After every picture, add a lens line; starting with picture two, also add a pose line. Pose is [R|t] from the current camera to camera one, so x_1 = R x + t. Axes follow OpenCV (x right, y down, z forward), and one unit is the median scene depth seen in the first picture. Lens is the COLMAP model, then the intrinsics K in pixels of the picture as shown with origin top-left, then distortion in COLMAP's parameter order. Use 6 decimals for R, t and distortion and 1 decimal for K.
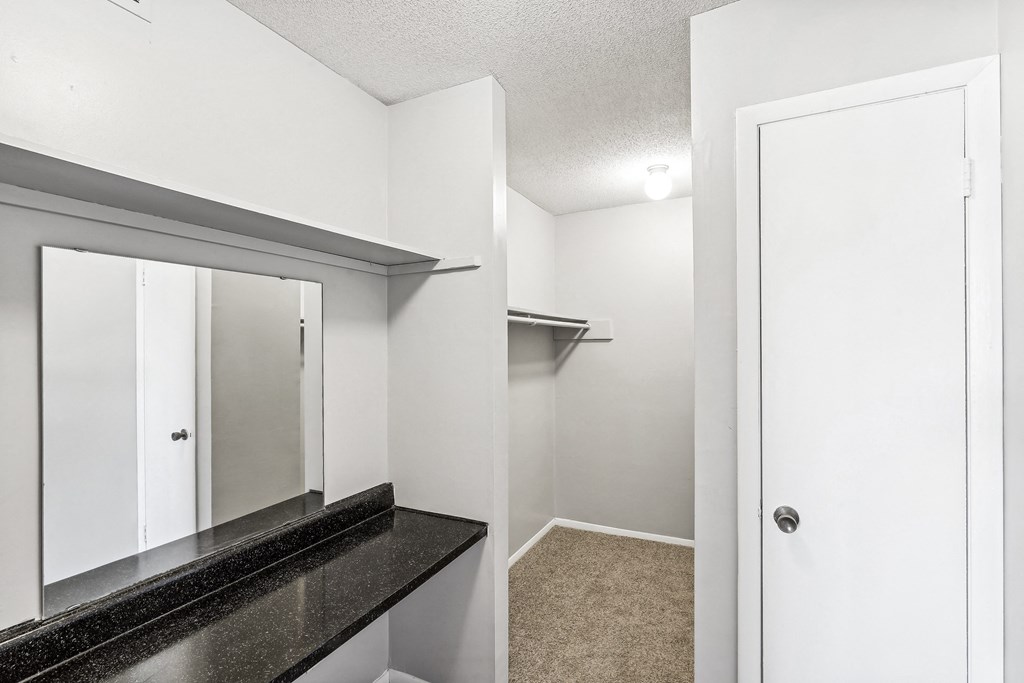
lens RADIAL K [[472.8, 0, 512.1], [0, 472.8, 351.8], [0, 0, 1]] dist [-0.002063, -0.000340]
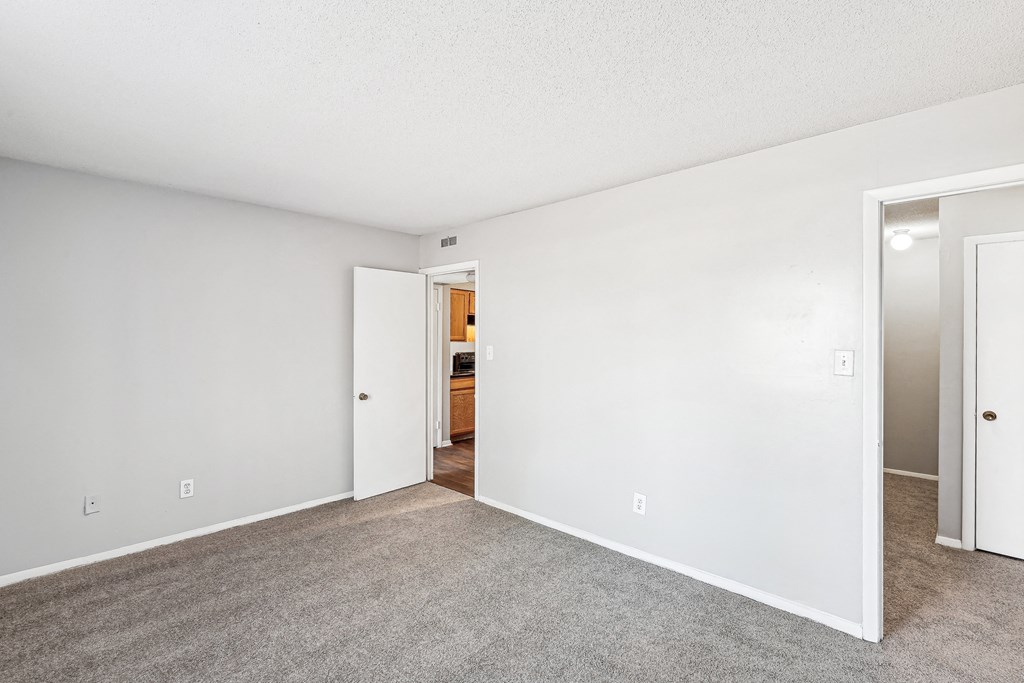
lens RADIAL K [[465.3, 0, 512.0], [0, 465.3, 341.5], [0, 0, 1]] dist [0.002807, -0.005119]
pose [[0.953453, 0.009361, -0.301396, -0.891198], [-0.008893, 0.999956, 0.002923, 0.001999], [0.301410, -0.000107, 0.953495, -1.724287]]
